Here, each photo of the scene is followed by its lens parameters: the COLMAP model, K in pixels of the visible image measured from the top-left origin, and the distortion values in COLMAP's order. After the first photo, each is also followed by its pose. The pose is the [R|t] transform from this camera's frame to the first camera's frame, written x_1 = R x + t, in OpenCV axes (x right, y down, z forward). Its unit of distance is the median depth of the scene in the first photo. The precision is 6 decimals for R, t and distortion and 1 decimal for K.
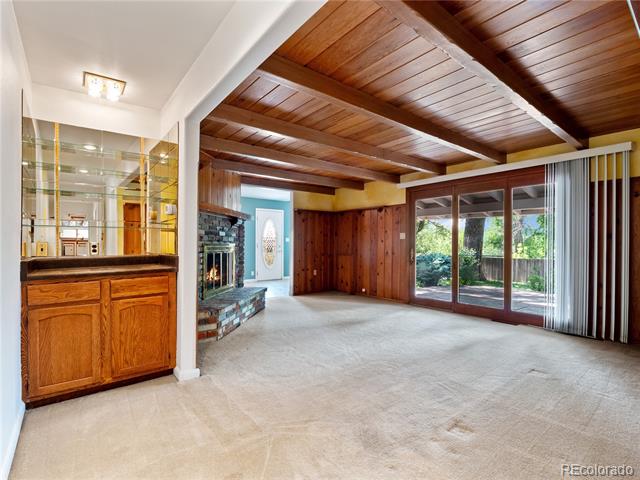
lens RADIAL K [[316.5, 0, 320.0], [0, 316.5, 240.0], [0, 0, 1]] dist [0.001763, -0.000479]
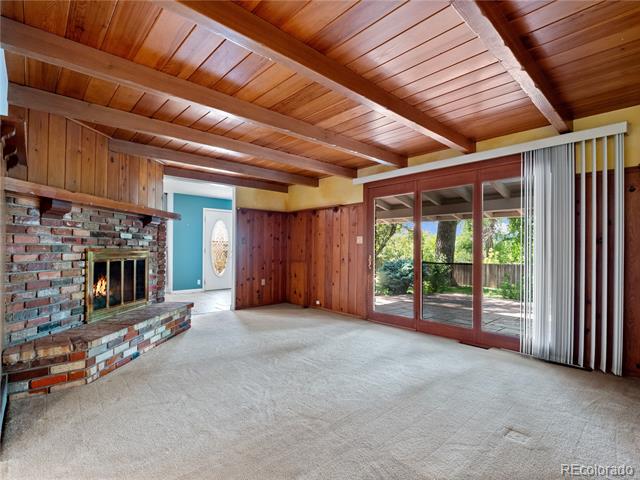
lens RADIAL K [[316.5, 0, 320.0], [0, 316.5, 240.0], [0, 0, 1]] dist [0.001763, -0.000479]
pose [[0.997637, 0.005136, 0.068508, 0.124419], [-0.004216, 0.999899, -0.013563, -0.000752], [-0.068571, 0.013242, 0.997558, 0.200887]]
